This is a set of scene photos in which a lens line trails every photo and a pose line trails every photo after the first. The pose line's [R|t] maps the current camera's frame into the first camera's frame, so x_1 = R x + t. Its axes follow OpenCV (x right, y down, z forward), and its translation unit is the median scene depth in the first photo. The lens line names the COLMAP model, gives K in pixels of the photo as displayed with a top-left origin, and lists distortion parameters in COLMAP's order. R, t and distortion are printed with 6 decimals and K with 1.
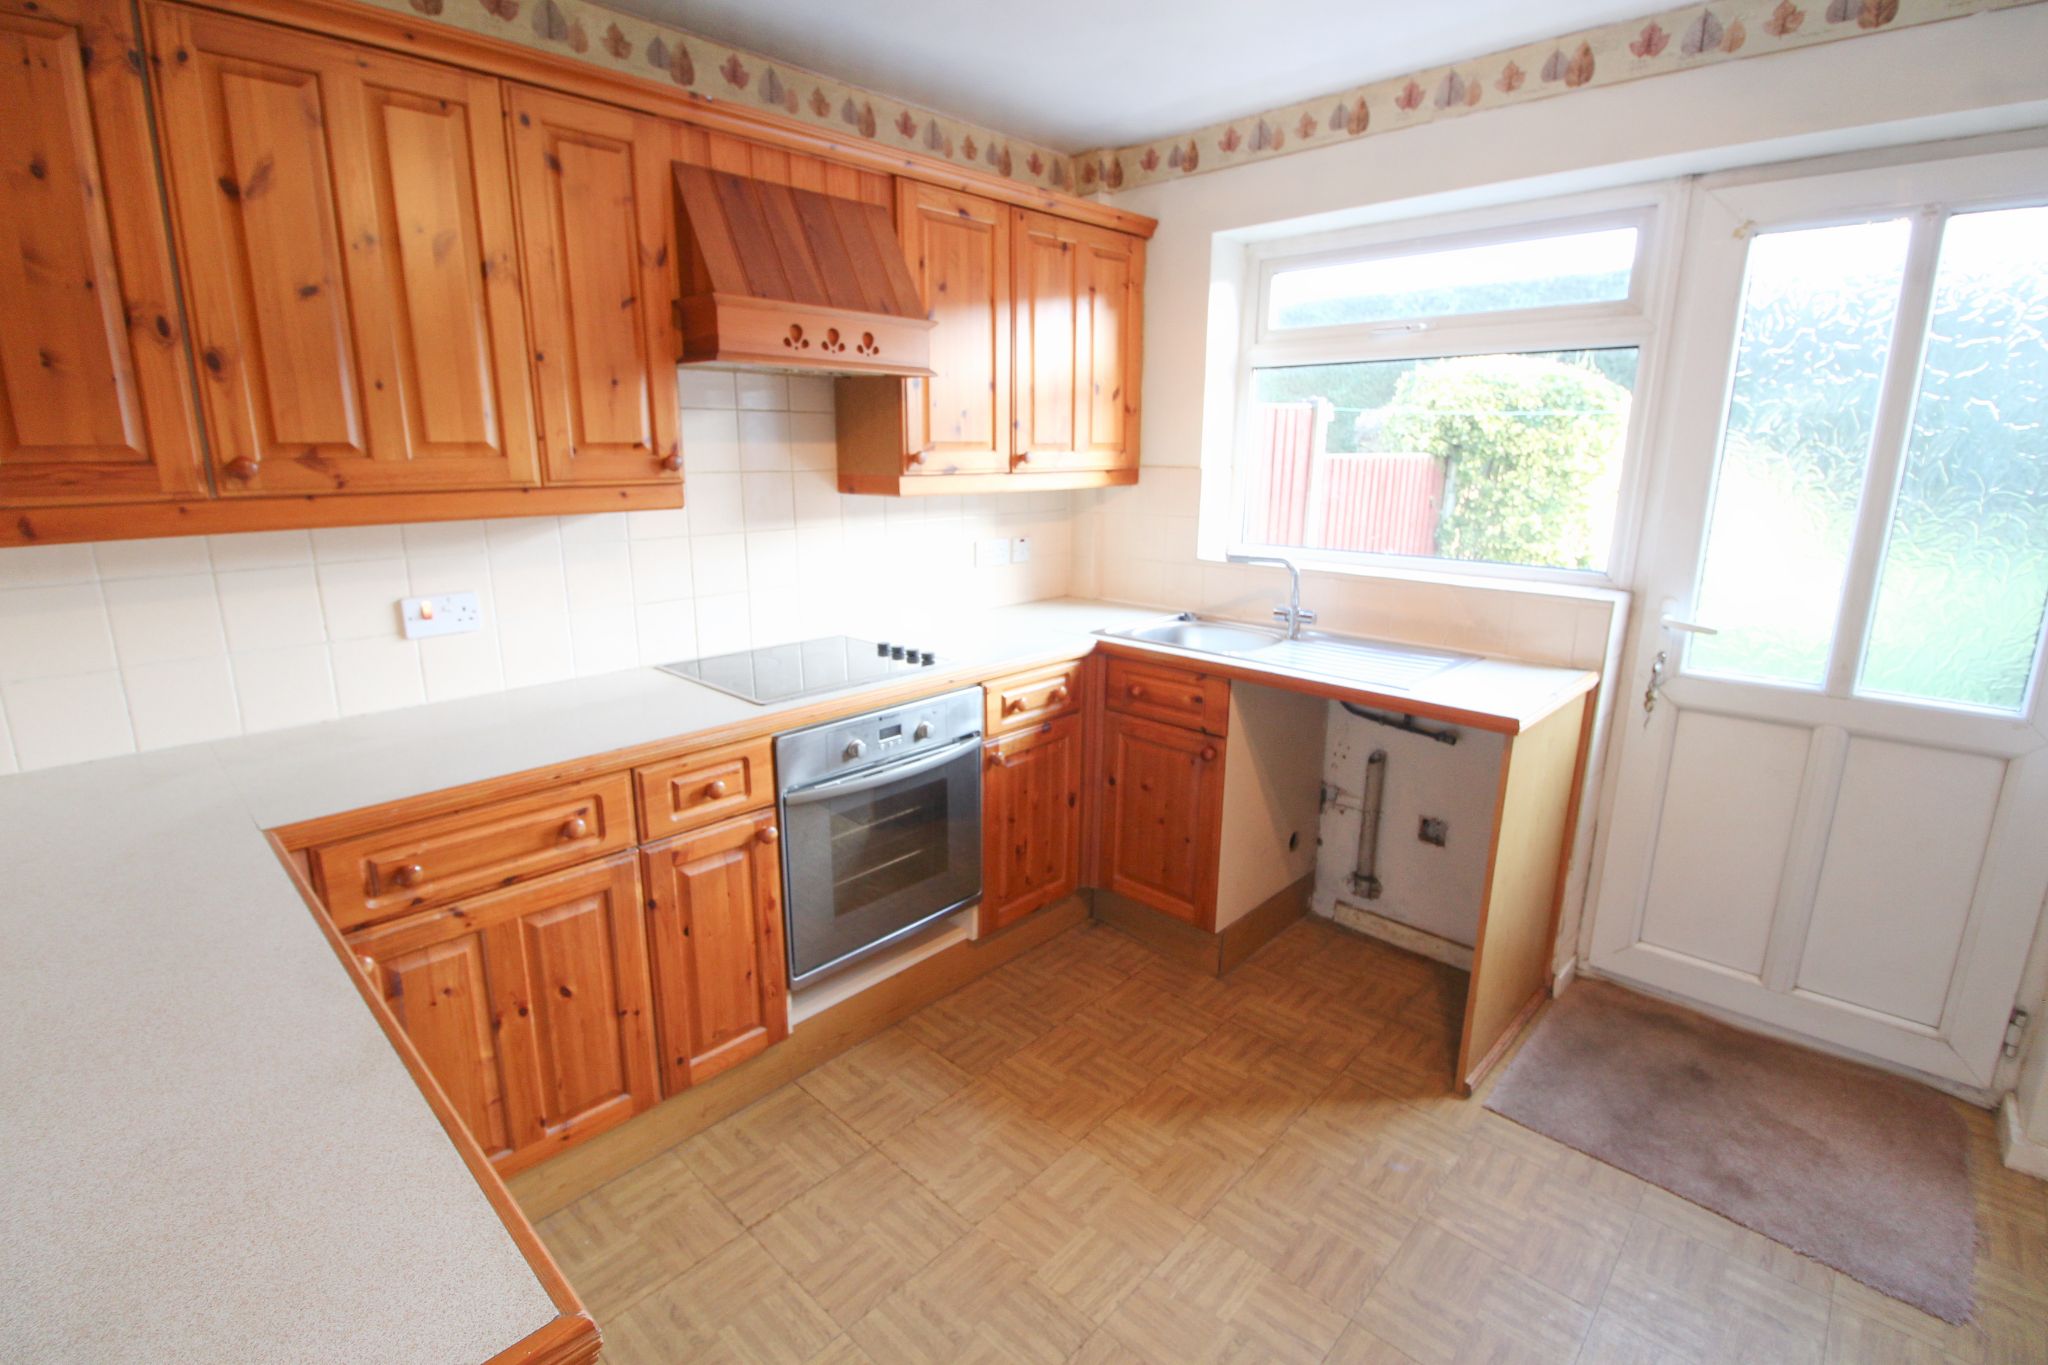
lens RADIAL K [[945.2, 0, 1015.3], [0, 945.2, 668.0], [0, 0, 1]] dist [-0.001283, -0.013882]
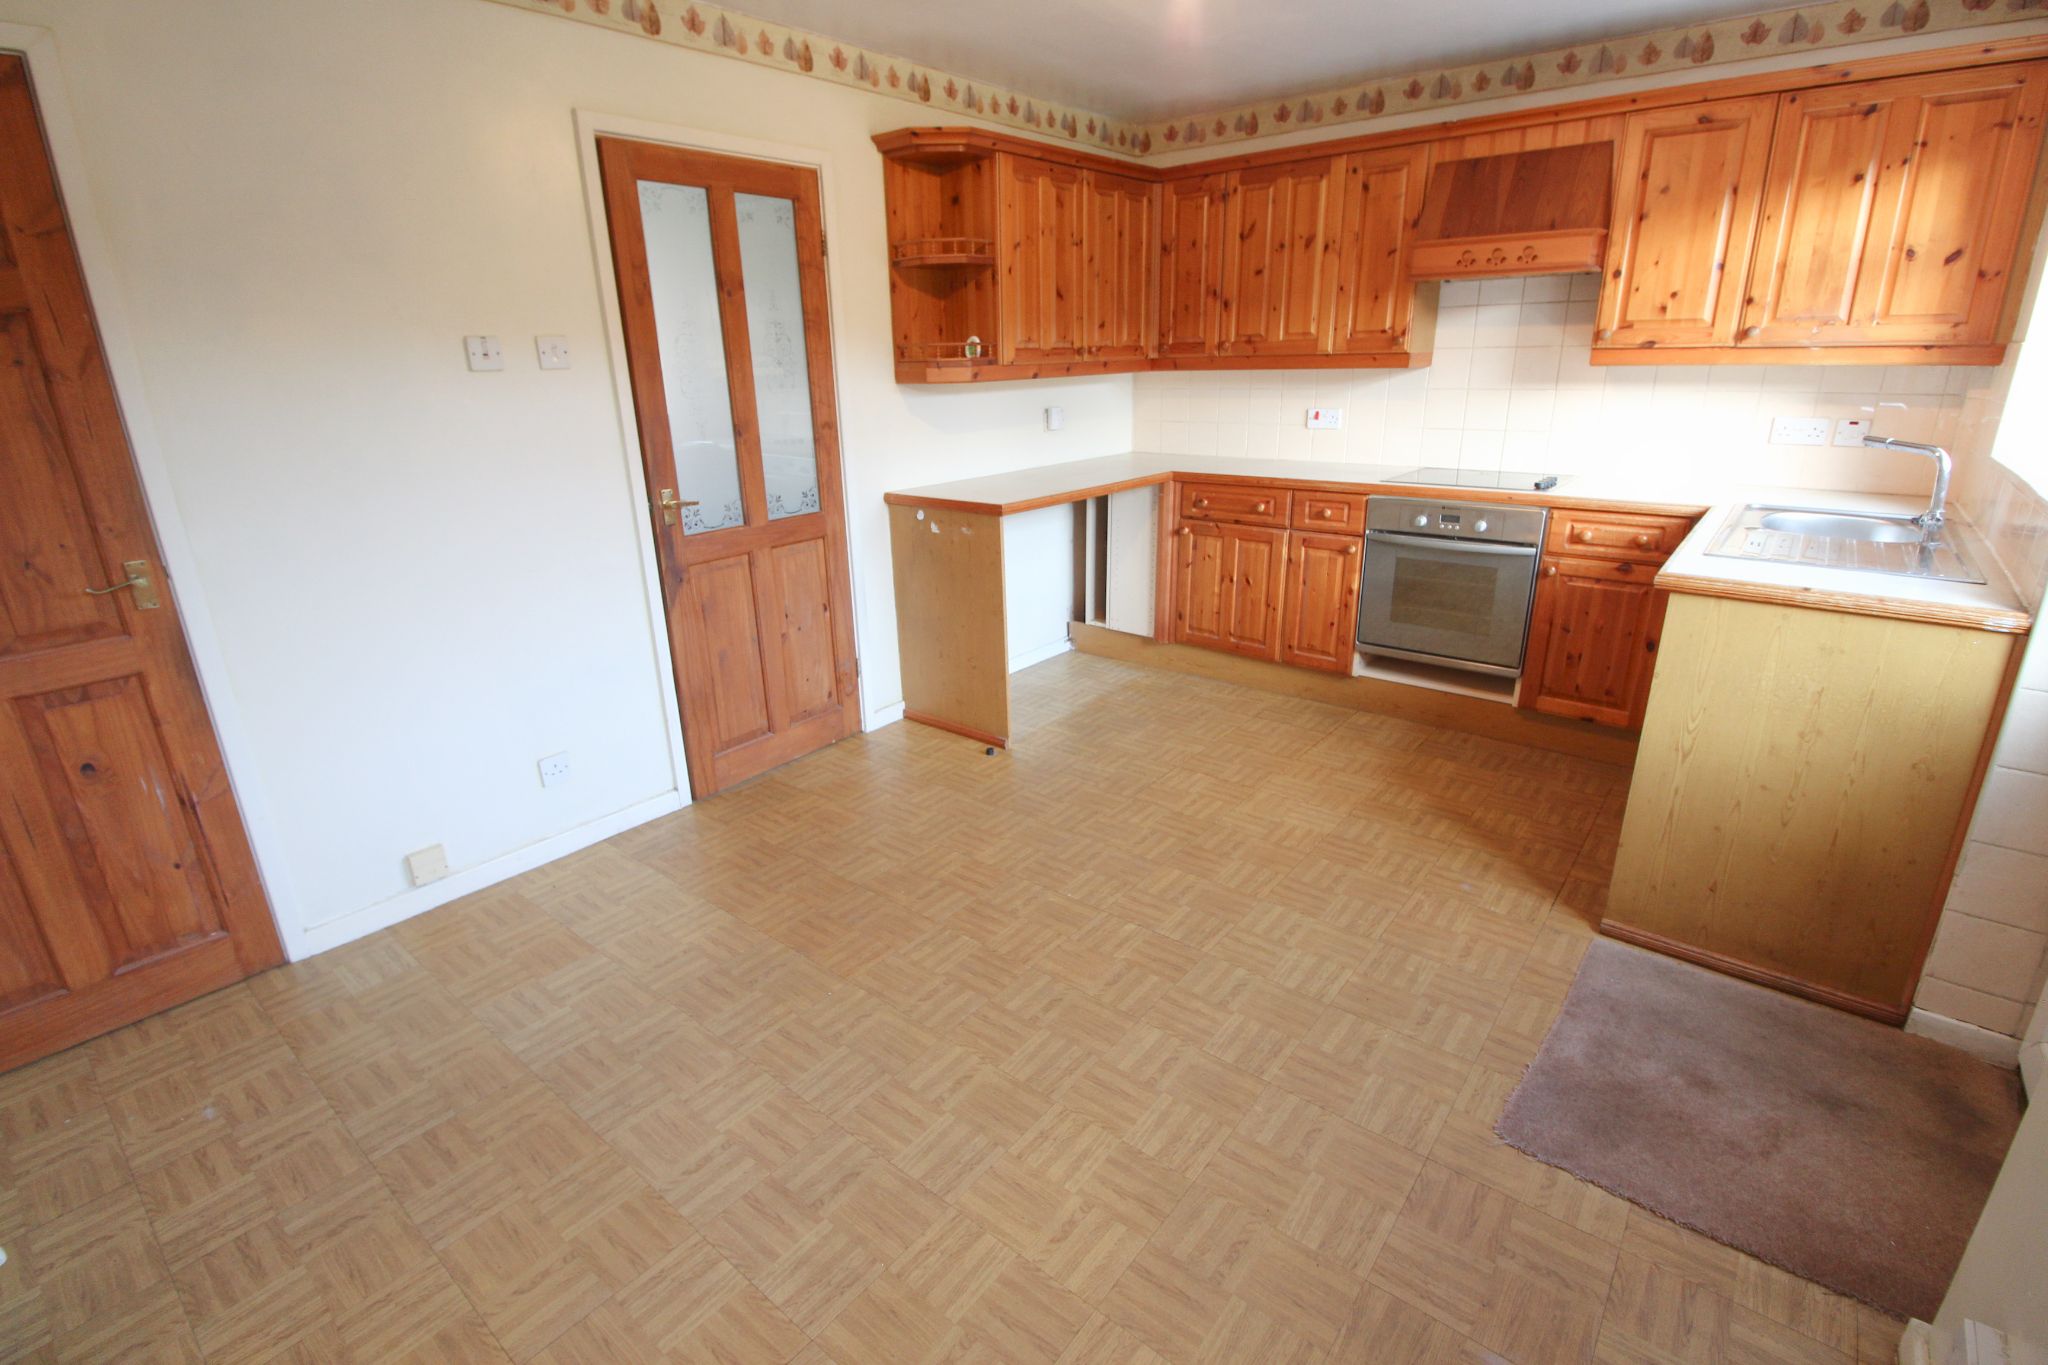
lens RADIAL K [[939.9, 0, 1011.0], [0, 939.9, 668.4], [0, 0, 1]] dist [0.002084, -0.015211]
pose [[0.067781, 0.309504, -0.948479, 1.396965], [-0.207954, 0.934169, 0.289973, 0.000318], [0.975787, 0.177585, 0.127682, 0.153688]]
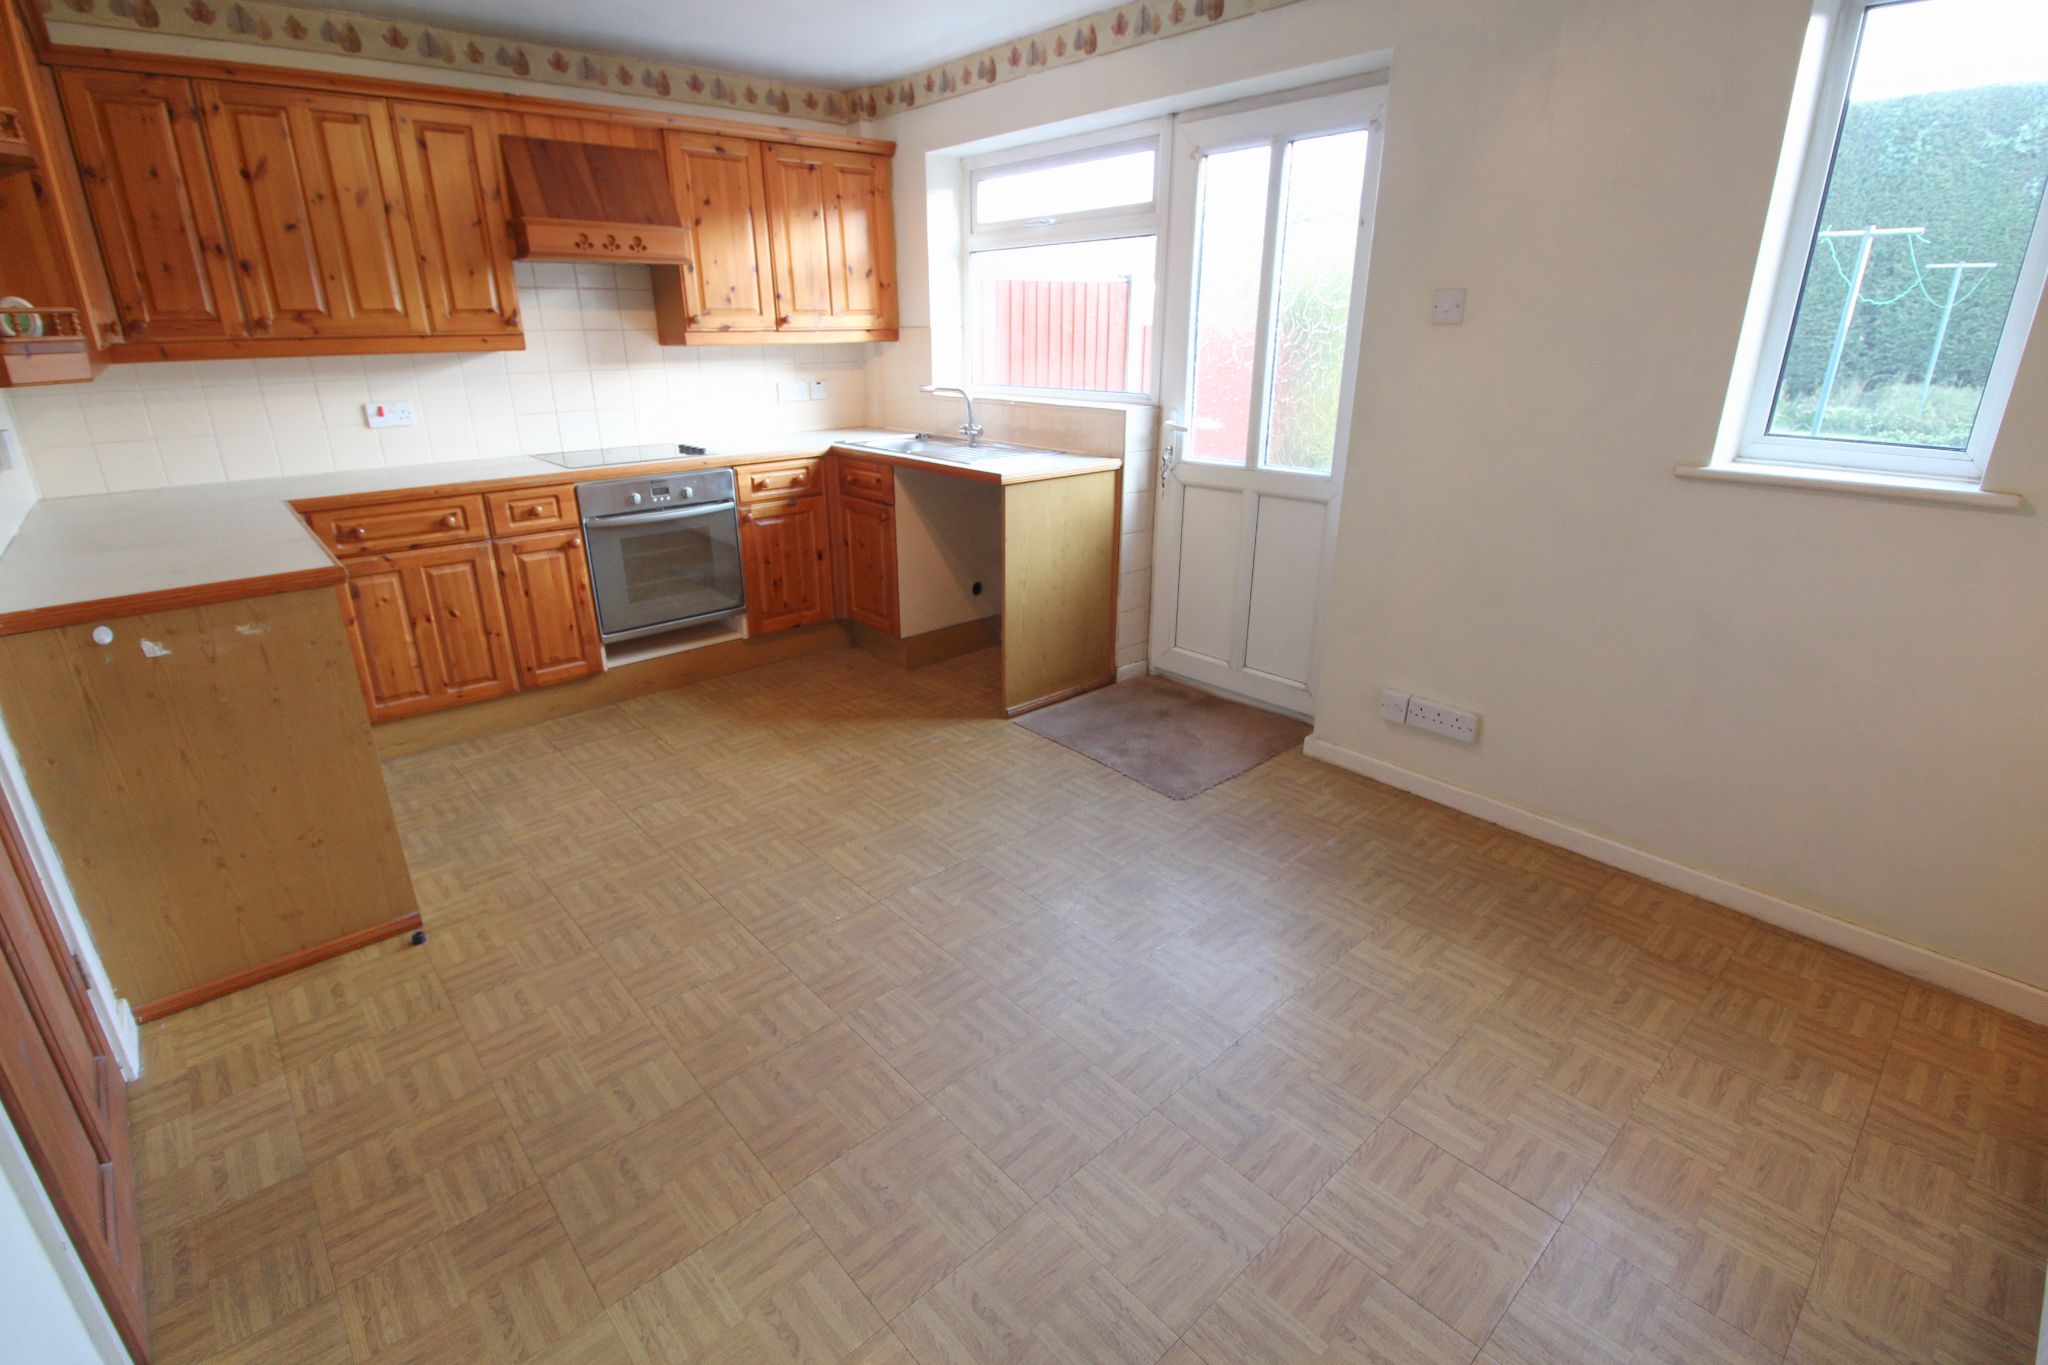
lens RADIAL K [[945.2, 0, 1015.3], [0, 945.2, 668.0], [0, 0, 1]] dist [-0.001283, -0.013882]
pose [[0.996846, 0.018392, -0.077204, 0.633877], [-0.009442, 0.993351, 0.114736, 0.184920], [0.078801, -0.113645, 0.990391, -0.627233]]
